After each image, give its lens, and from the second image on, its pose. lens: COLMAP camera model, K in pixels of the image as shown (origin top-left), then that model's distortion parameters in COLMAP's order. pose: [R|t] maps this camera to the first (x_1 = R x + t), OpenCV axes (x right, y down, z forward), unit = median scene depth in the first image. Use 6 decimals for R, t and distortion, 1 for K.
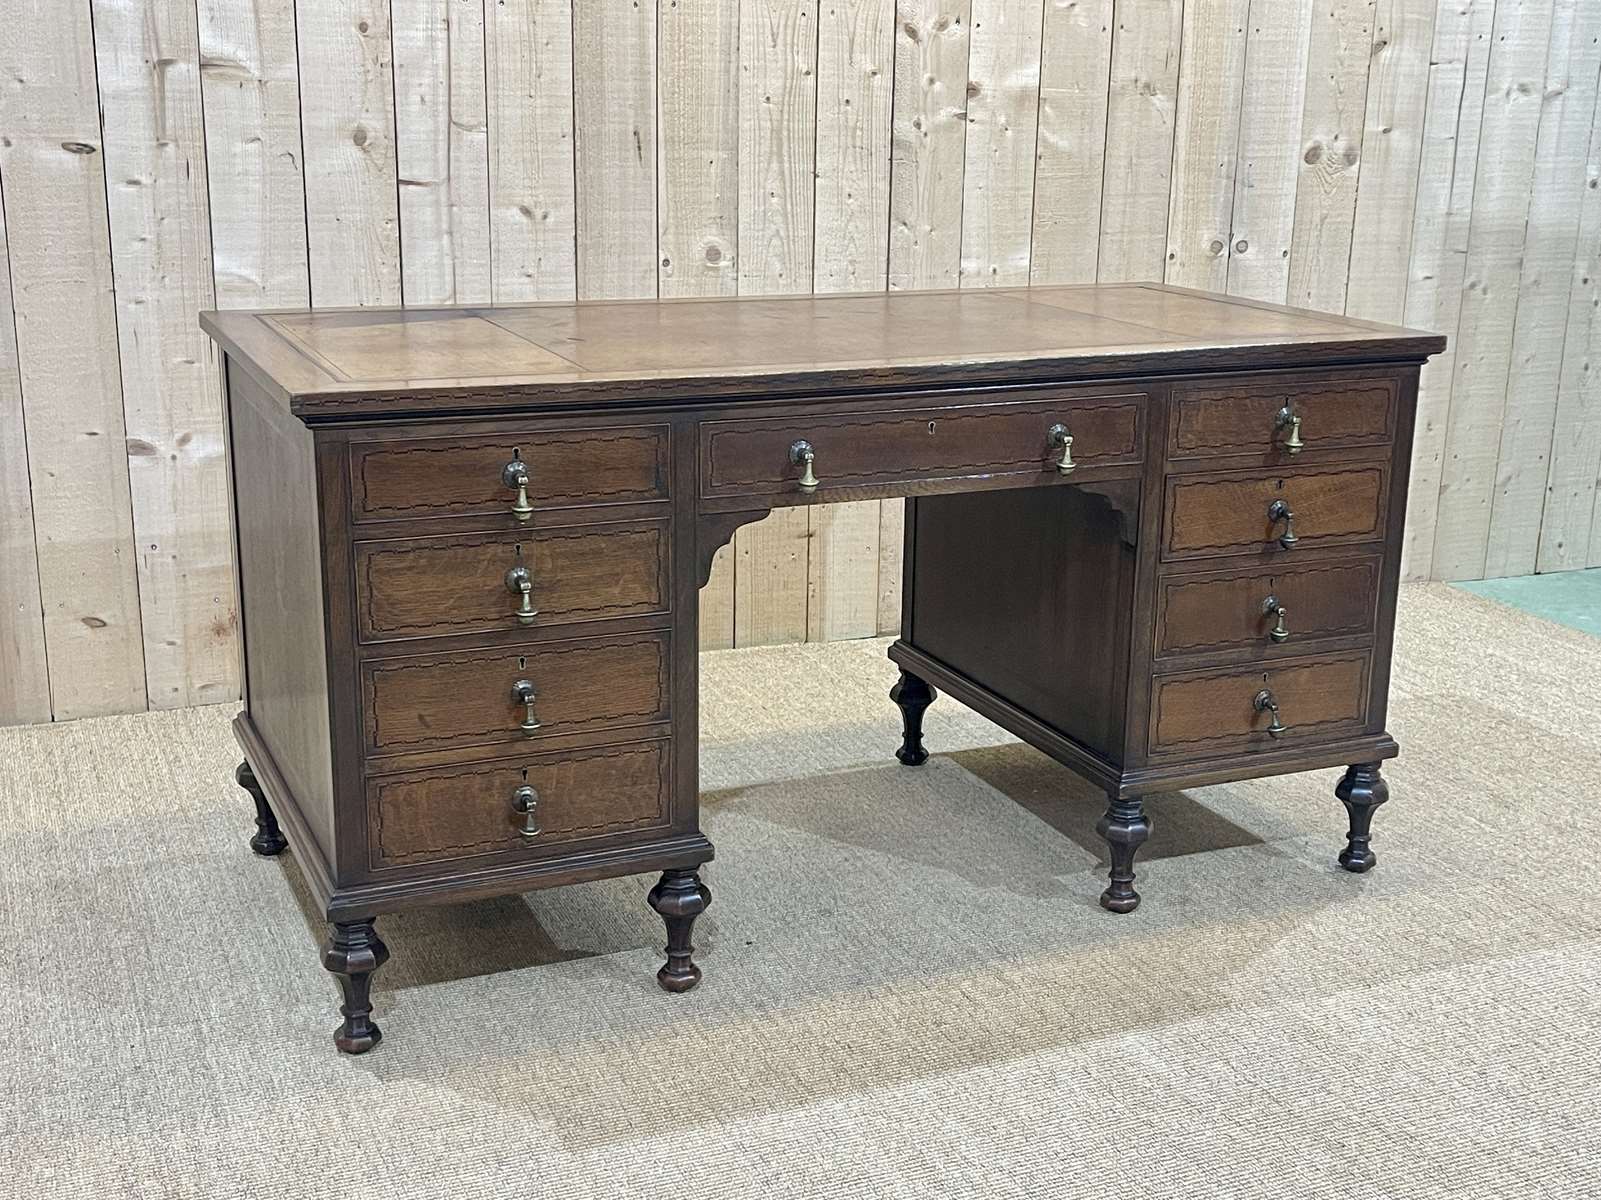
lens RADIAL K [[1924.8, 0, 803.7], [0, 1924.8, 615.8], [0, 0, 1]] dist [0.112359, -0.311196]
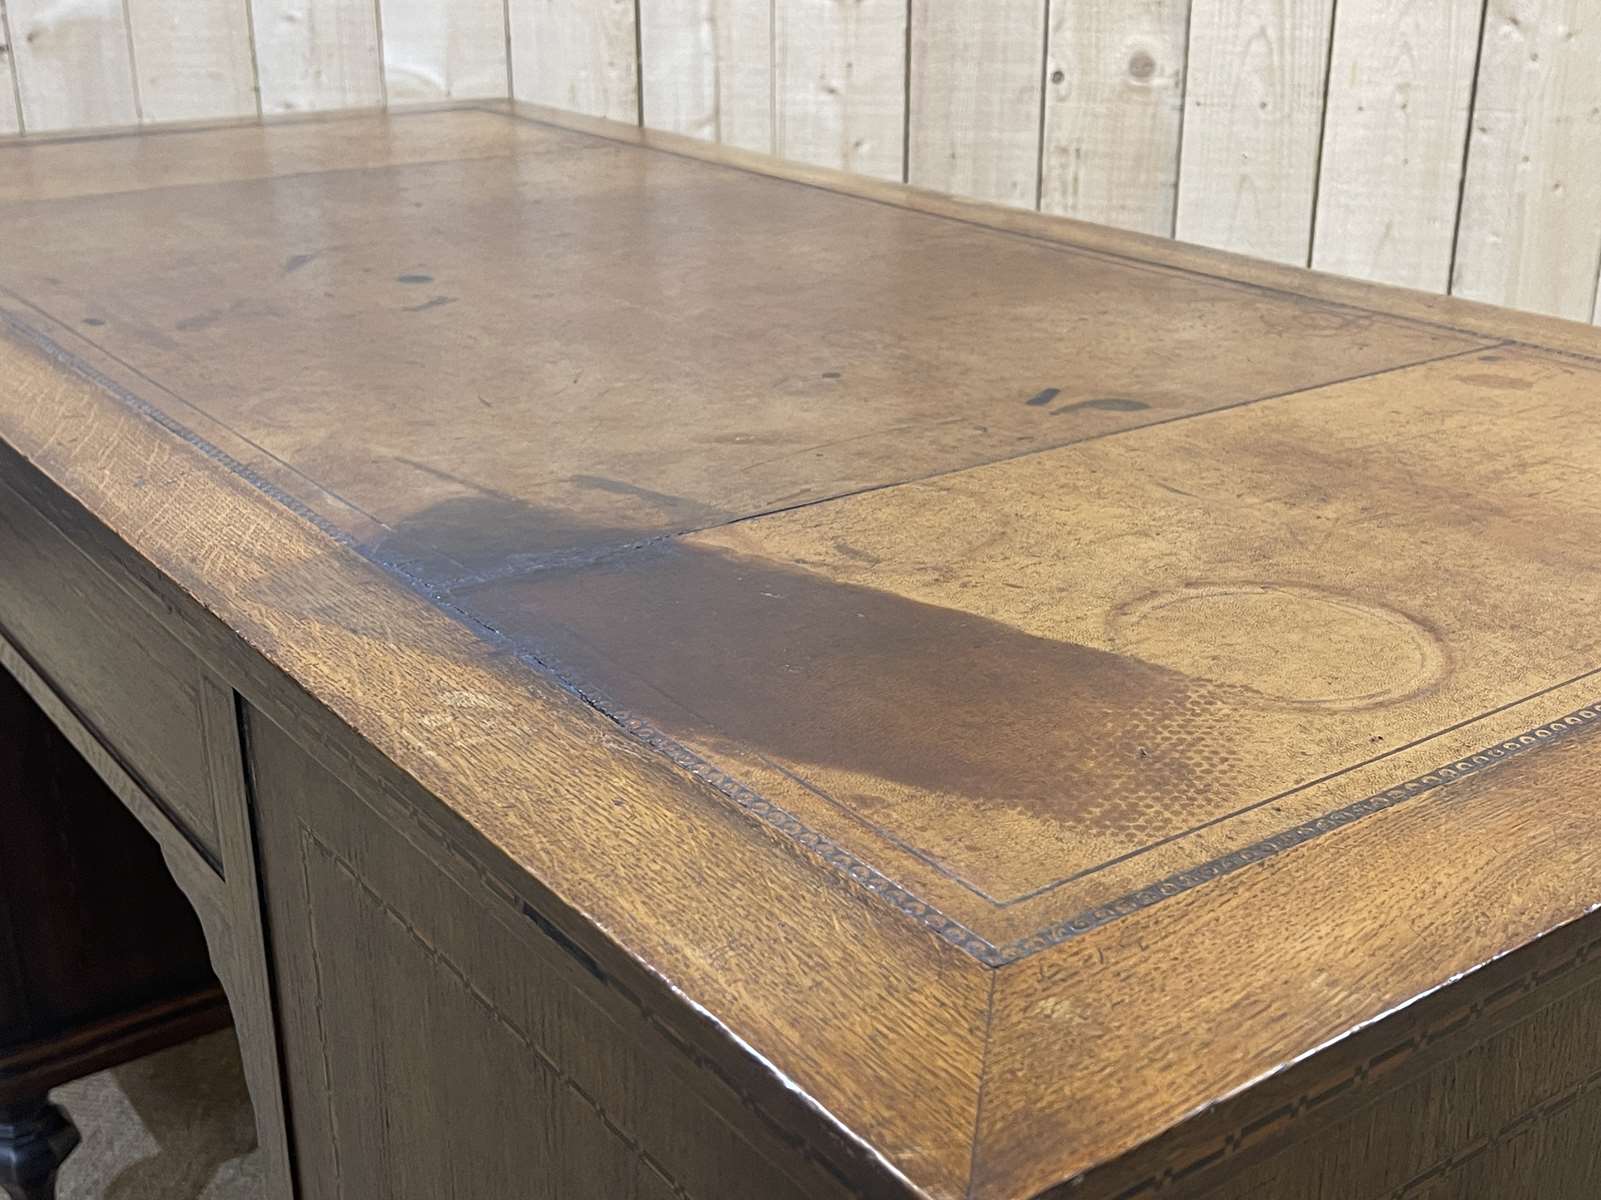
lens RADIAL K [[1906.8, 0, 811.8], [0, 1906.8, 609.9], [0, 0, 1]] dist [0.048898, -0.079877]
pose [[0.849648, 0.176466, -0.496949, 0.204872], [-0.128138, 0.983193, 0.130049, -0.089823], [0.511546, -0.046818, 0.857979, 0.452146]]
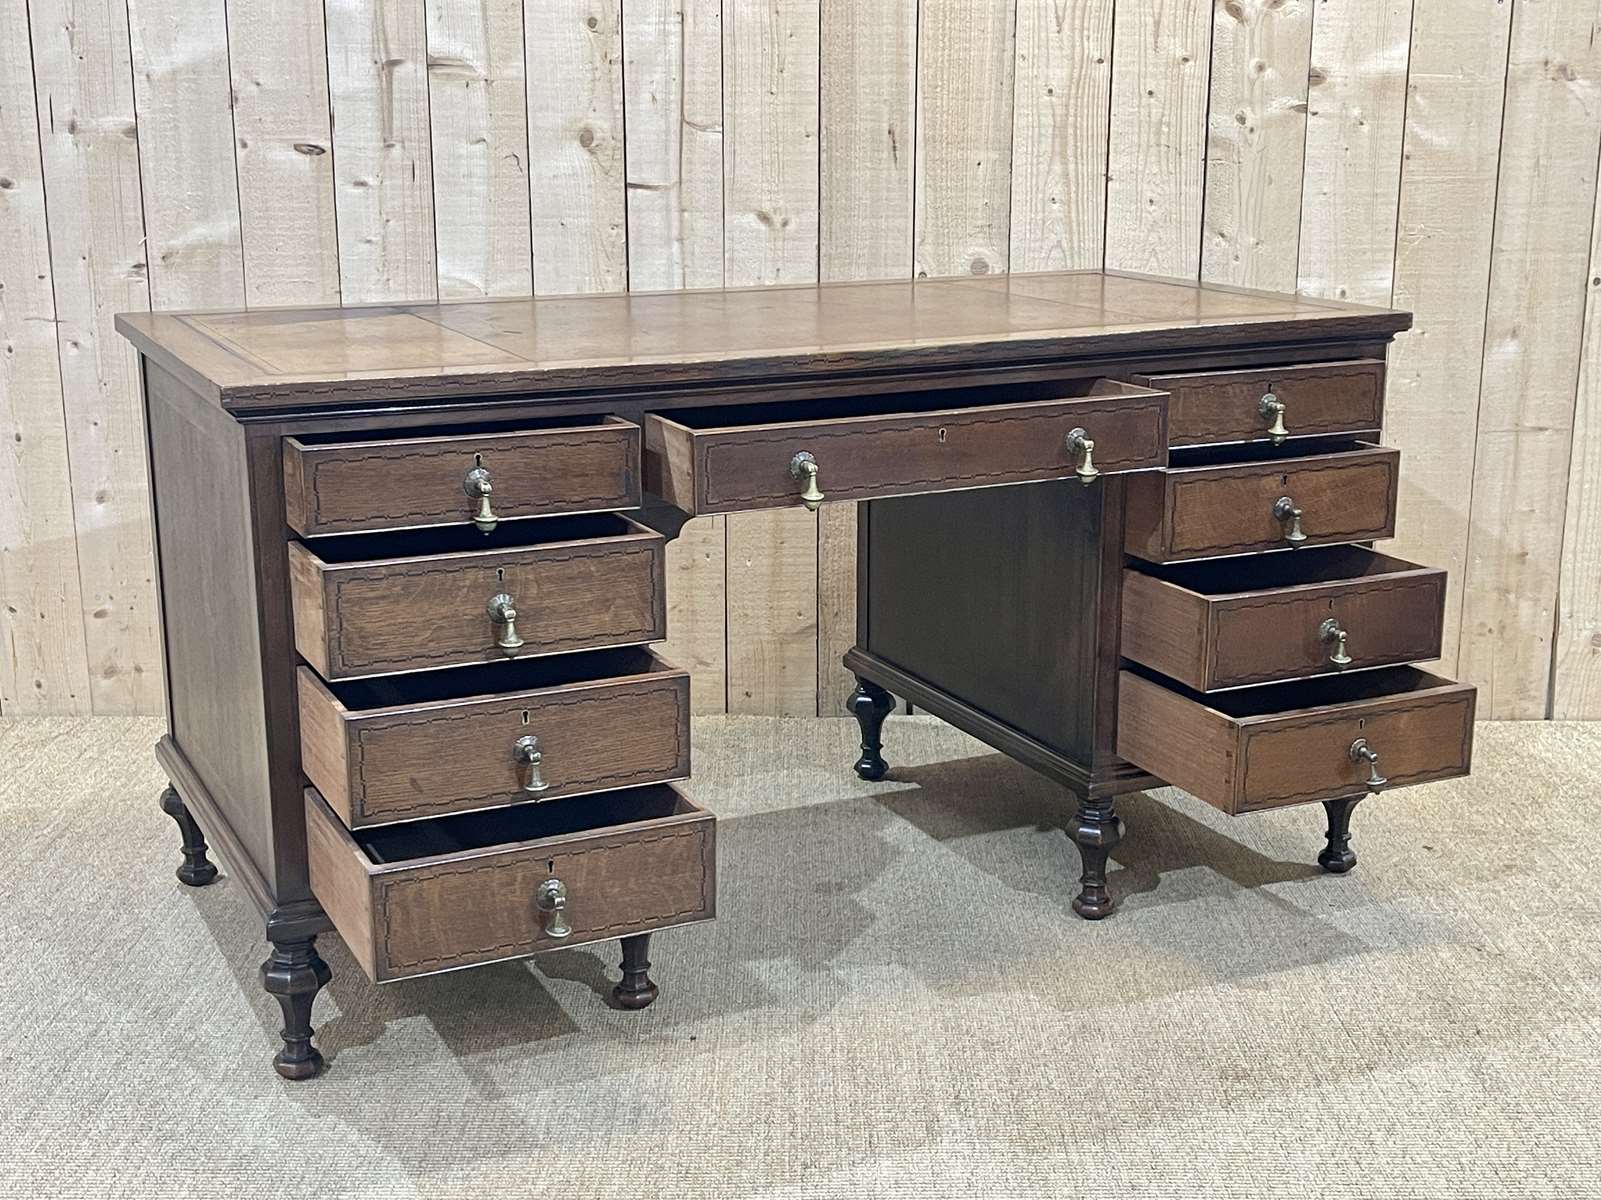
lens RADIAL K [[2062.4, 0, 804.4], [0, 2062.4, 618.7], [0, 0, 1]] dist [0.126973, -0.372813]
pose [[0.917890, 0.081789, -0.388314, 0.276938], [-0.092239, 0.995702, -0.008312, -0.012536], [0.385965, 0.043447, 0.921490, 0.108926]]
